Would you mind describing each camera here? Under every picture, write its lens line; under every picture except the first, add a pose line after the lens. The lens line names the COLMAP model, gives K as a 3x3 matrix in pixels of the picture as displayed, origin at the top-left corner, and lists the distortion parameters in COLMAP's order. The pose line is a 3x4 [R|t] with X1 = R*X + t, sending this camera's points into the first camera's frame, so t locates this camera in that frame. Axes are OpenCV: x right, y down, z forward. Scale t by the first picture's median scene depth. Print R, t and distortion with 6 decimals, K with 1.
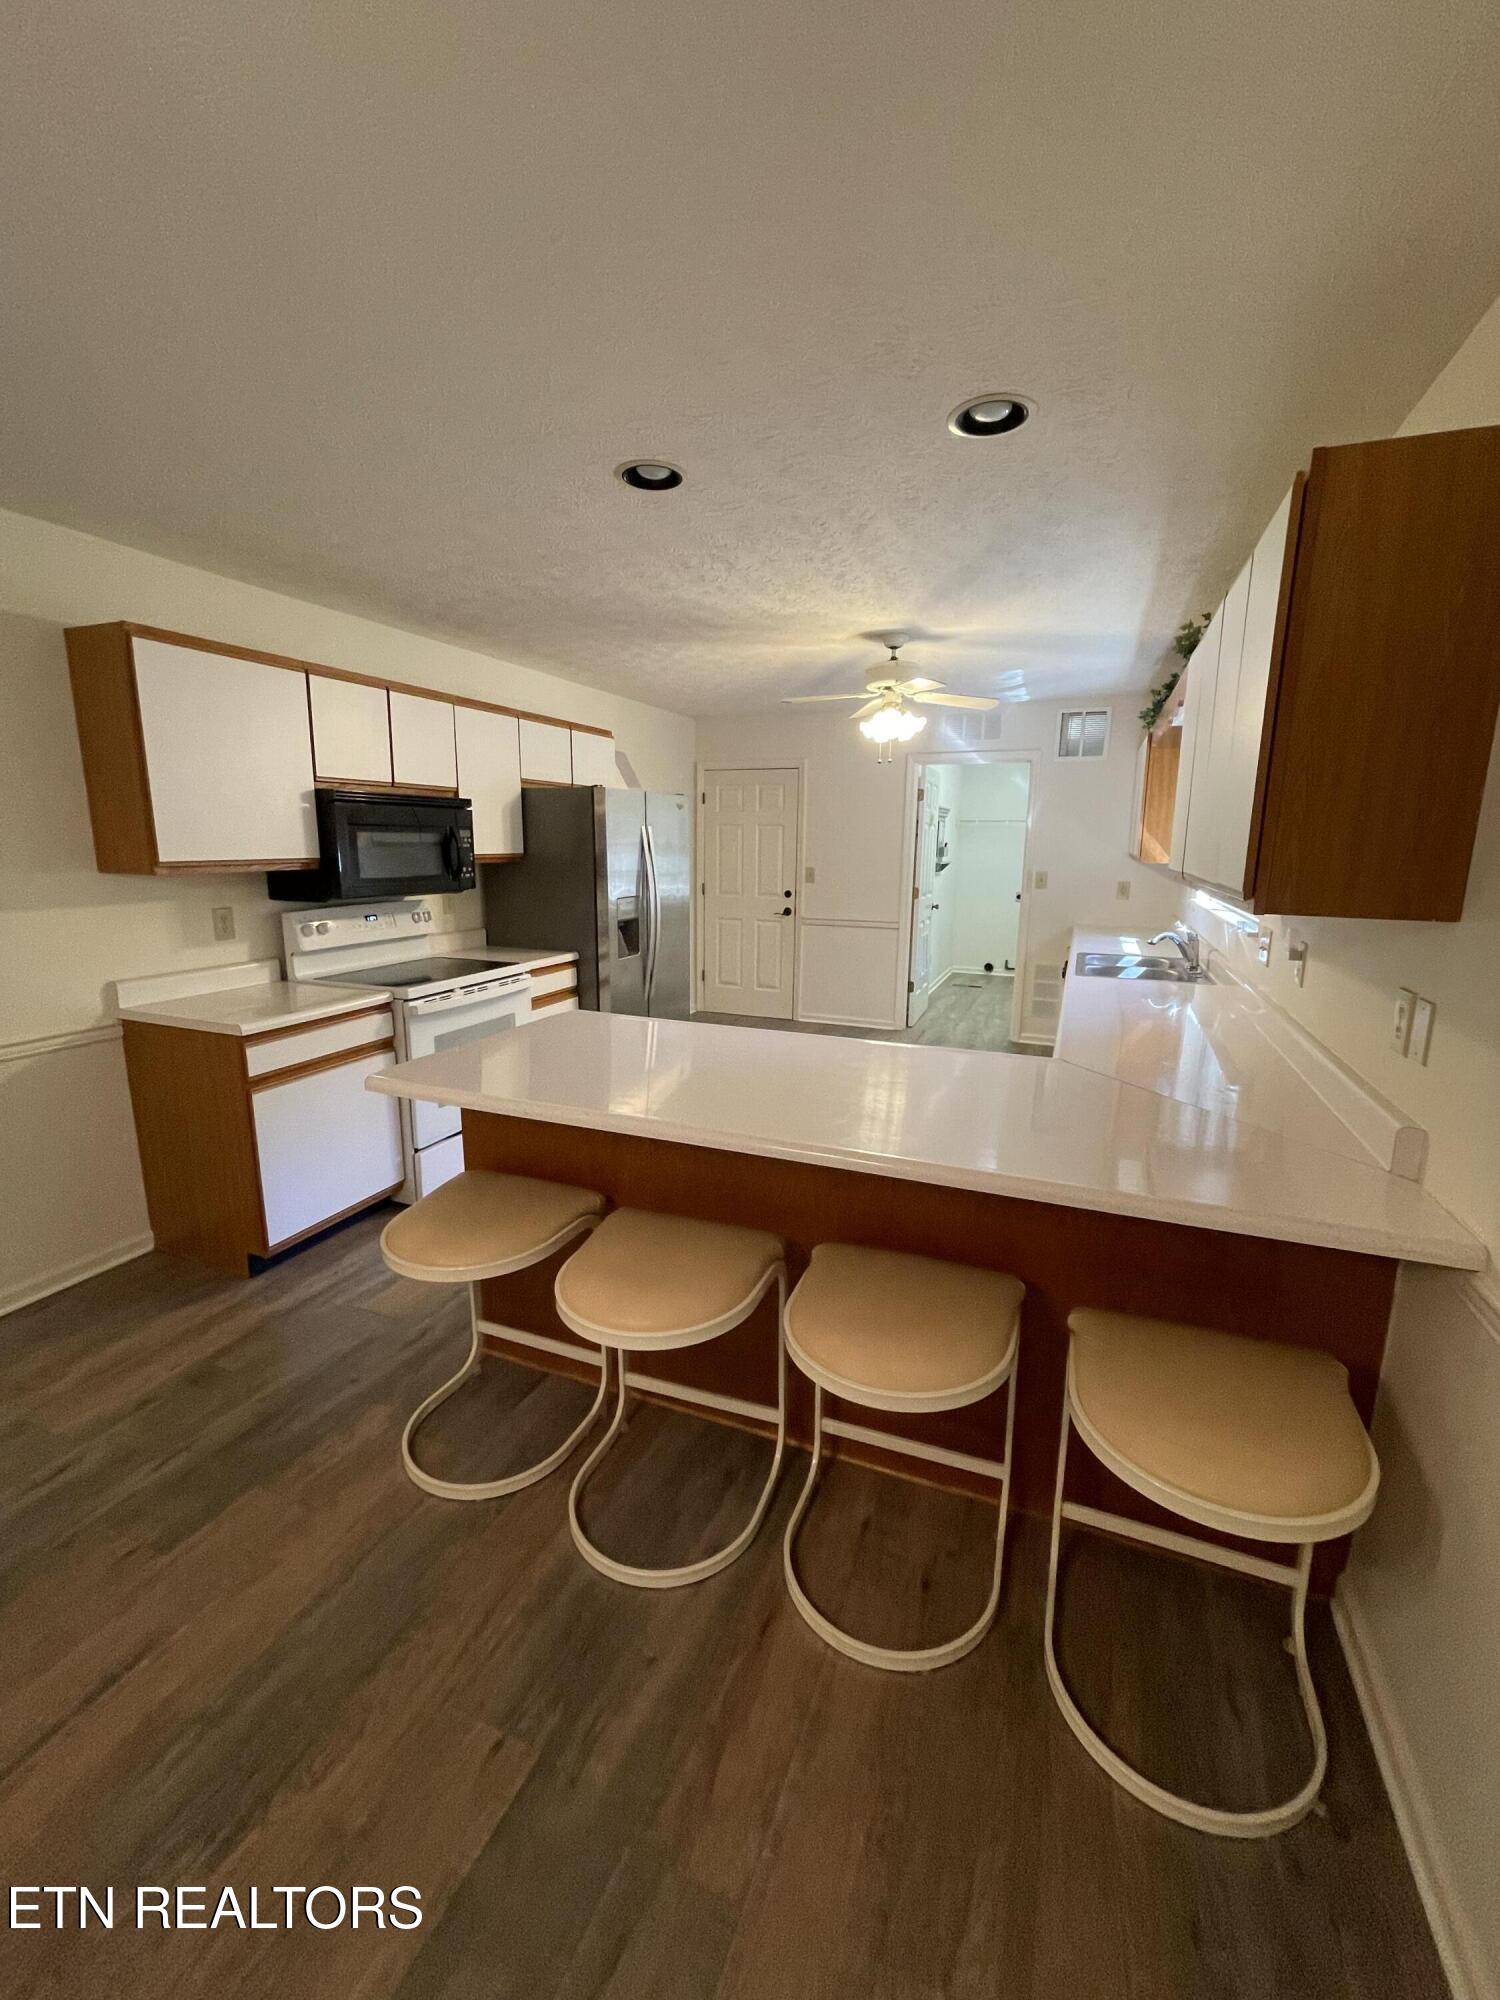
lens RADIAL K [[808.7, 0, 753.0], [0, 808.7, 992.1], [0, 0, 1]] dist [-0.005168, 0.000560]
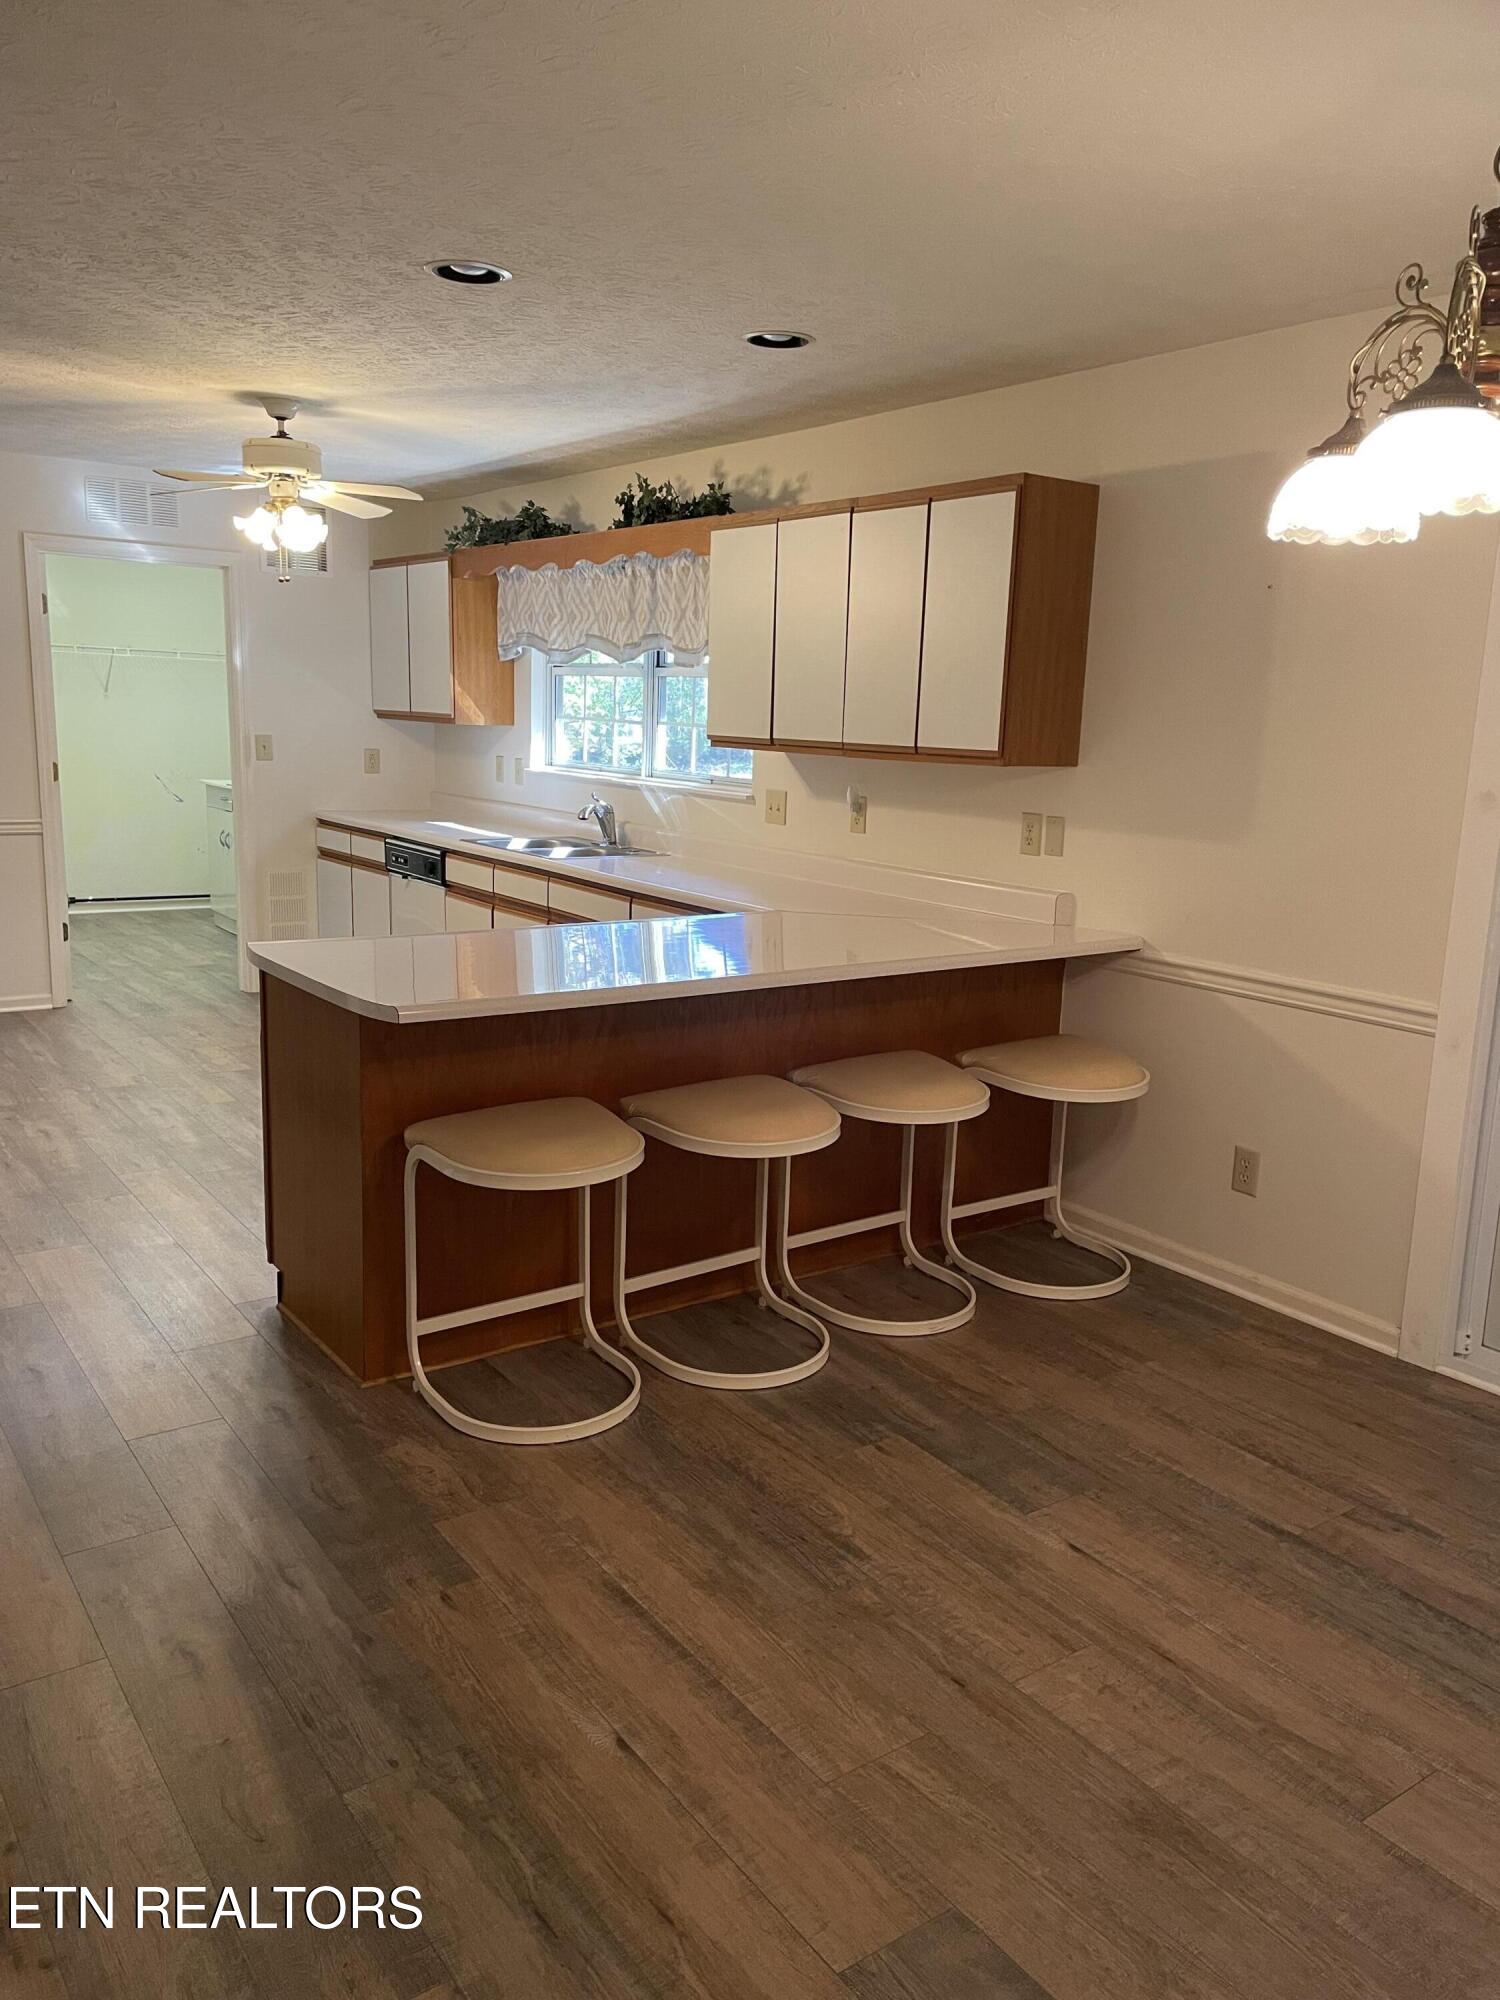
lens RADIAL K [[1500.5, 0, 760.6], [0, 1500.5, 1012.0], [0, 0, 1]] dist [0.083240, -0.092423]
pose [[0.533573, -0.161061, 0.830277, -1.122889], [0.129434, 0.985686, 0.108028, -0.004717], [-0.835791, 0.049825, 0.546782, -0.081479]]
